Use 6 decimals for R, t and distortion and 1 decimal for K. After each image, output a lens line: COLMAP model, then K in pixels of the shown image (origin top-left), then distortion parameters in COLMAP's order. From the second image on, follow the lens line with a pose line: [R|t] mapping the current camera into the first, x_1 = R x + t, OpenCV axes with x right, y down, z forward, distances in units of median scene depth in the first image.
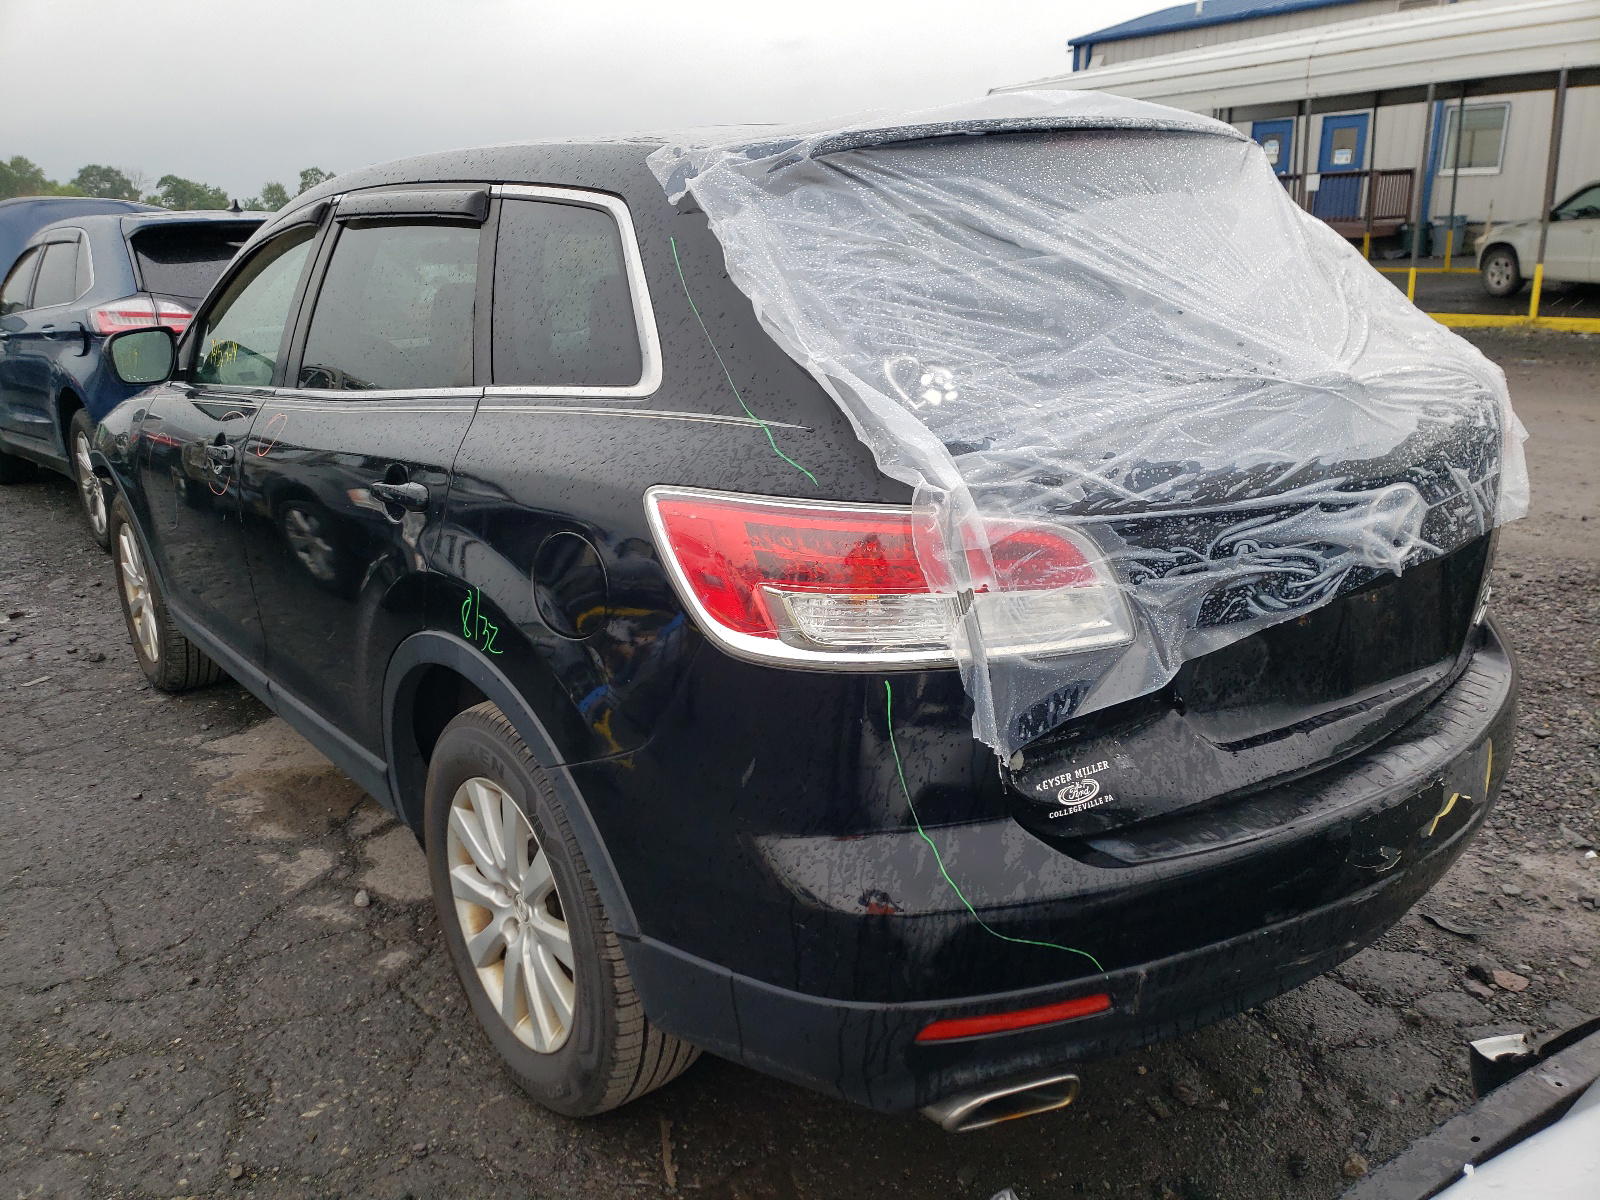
lens RADIAL K [[1190.3, 0, 797.7], [0, 1190.3, 601.4], [0, 0, 1]] dist [0.010064, -0.012476]
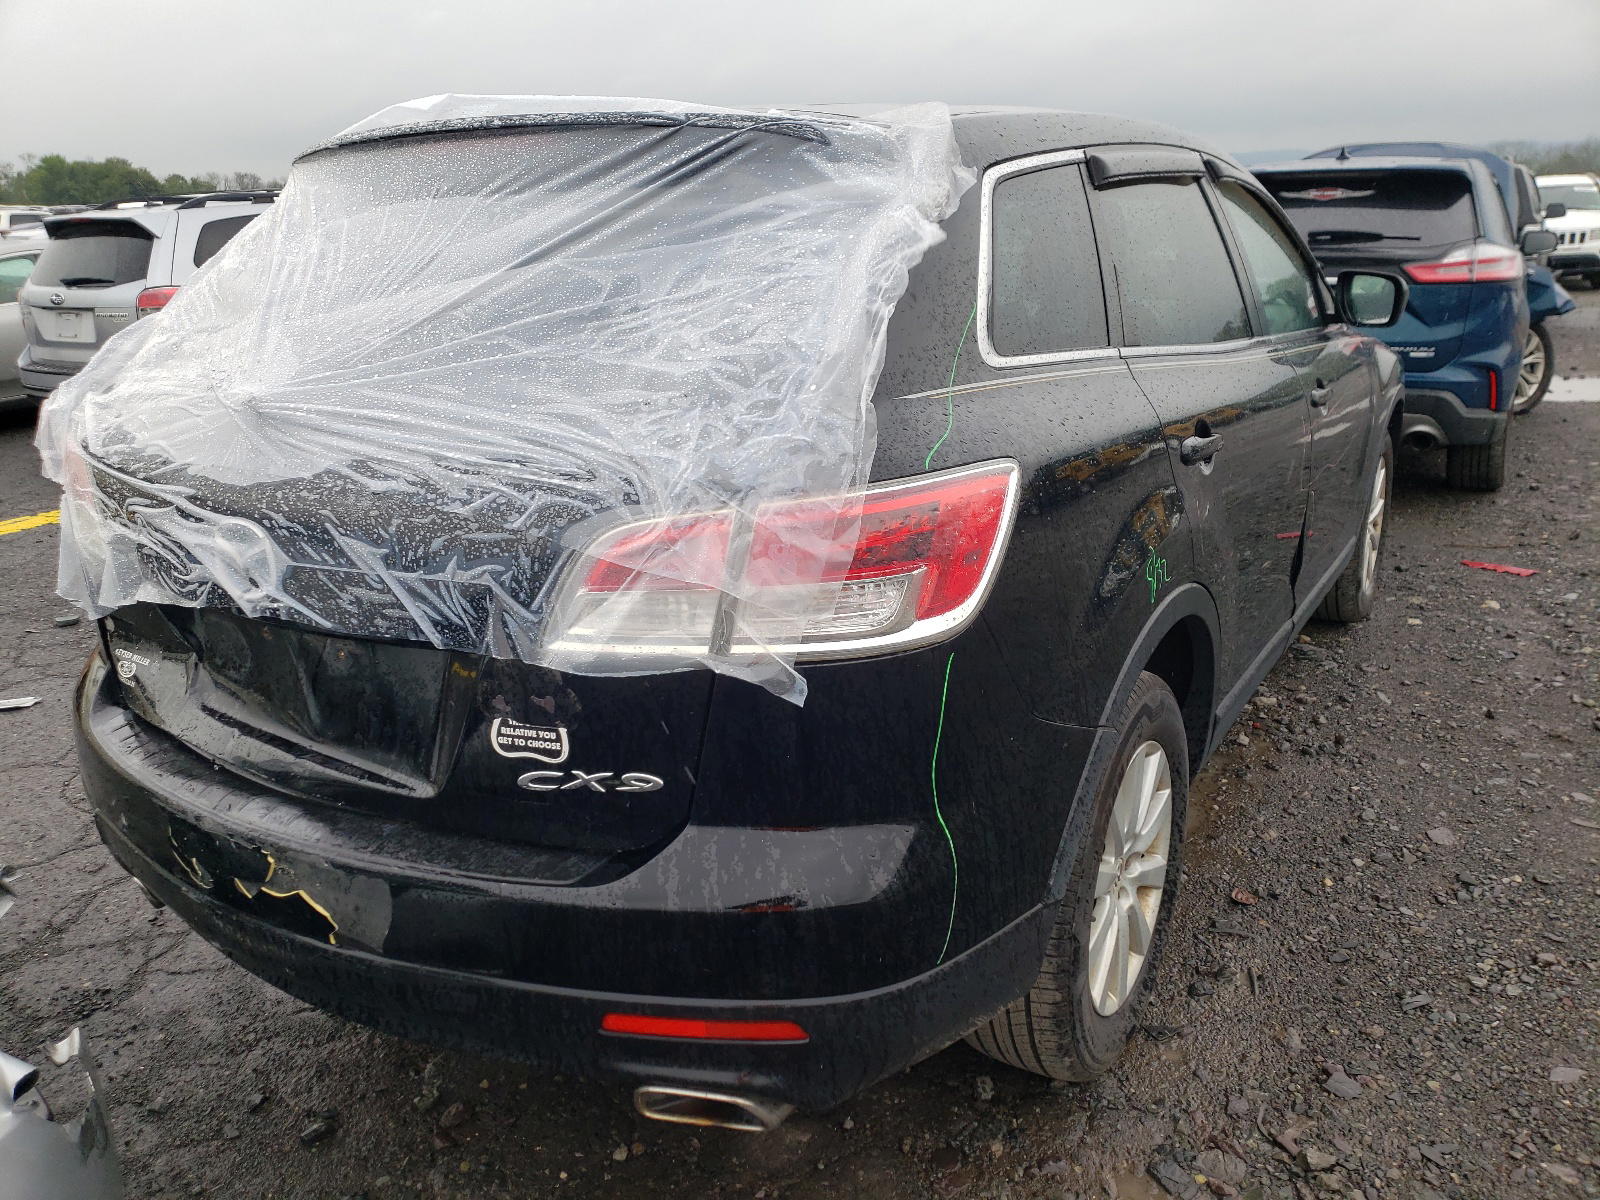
lens RADIAL K [[1190.3, 0, 802.6], [0, 1190.3, 598.0], [0, 0, 1]] dist [0.010064, -0.012476]
pose [[0.390041, 0.307827, -0.867819, 1.573801], [-0.263973, 0.940288, 0.214890, -0.373602], [0.882149, 0.145265, 0.448009, 1.014847]]
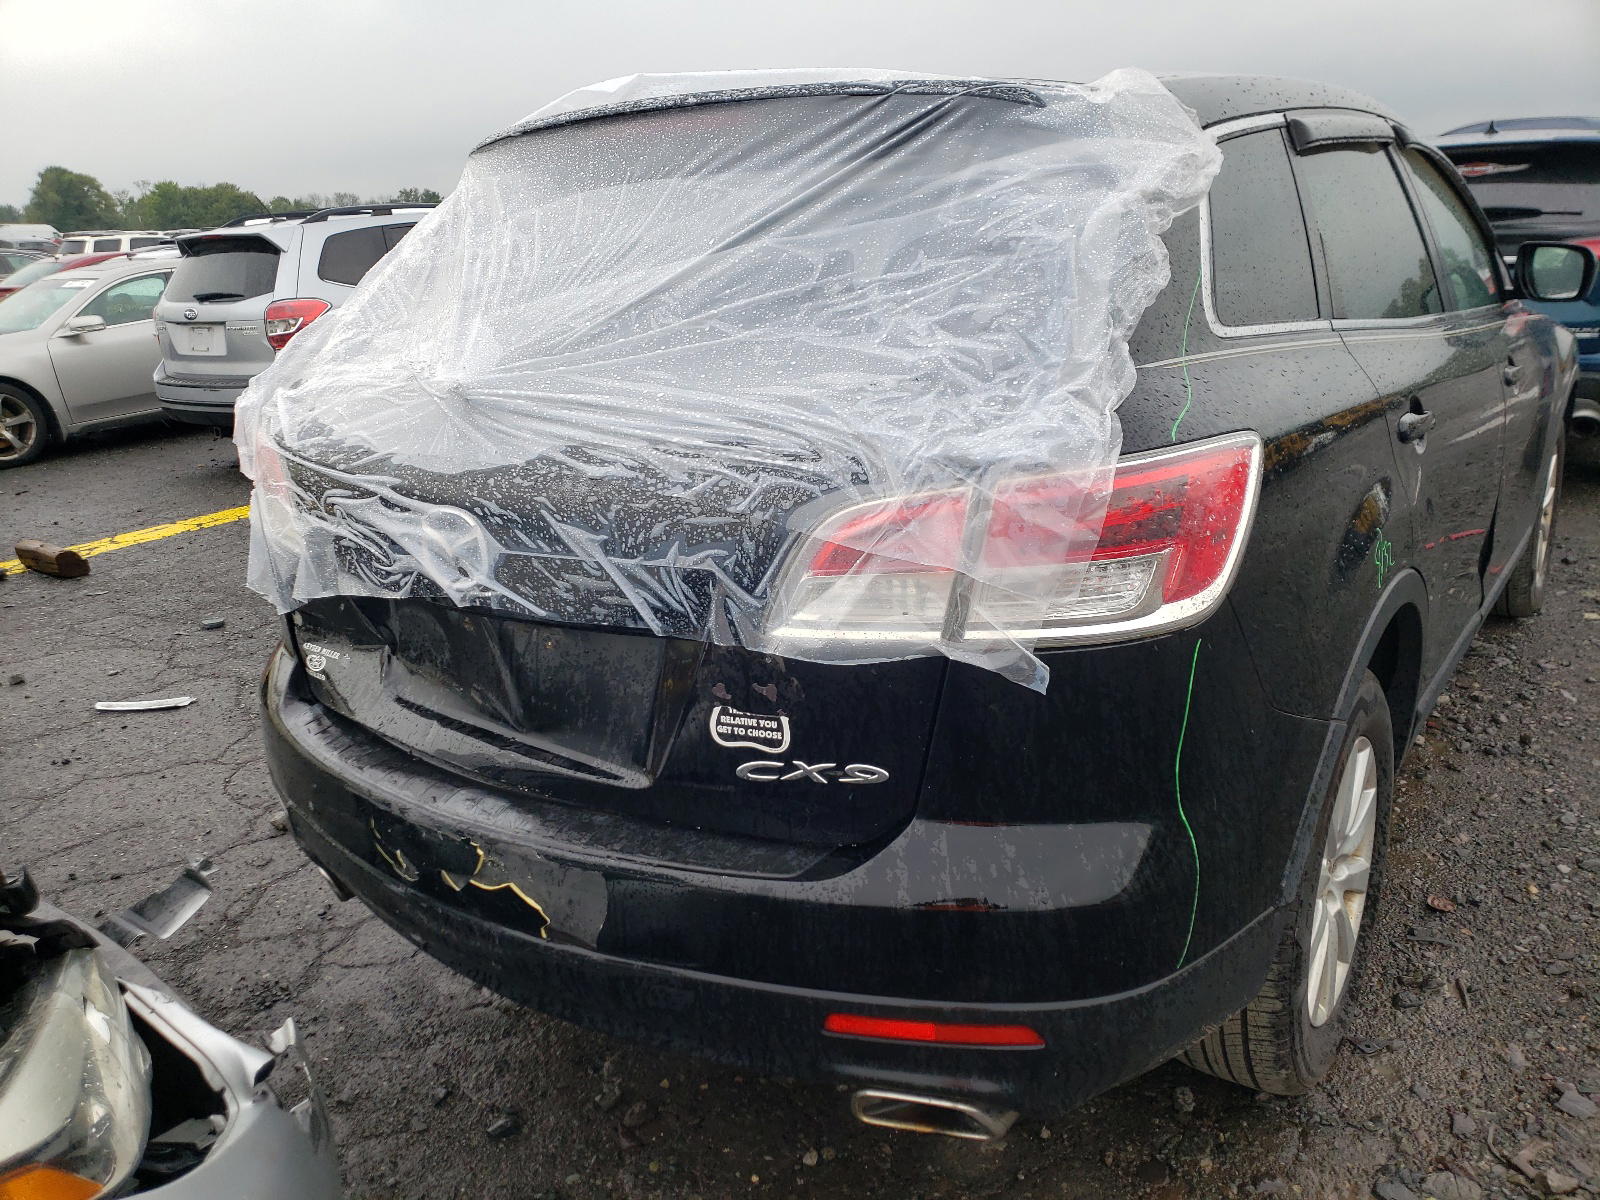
lens RADIAL K [[1190.3, 0, 802.5], [0, 1190.3, 606.1], [0, 0, 1]] dist [0.010064, -0.012476]
pose [[0.328393, 0.307853, -0.892964, 1.506889], [-0.241831, 0.941287, 0.235577, -0.323880], [0.913059, 0.138585, 0.383560, 0.938303]]
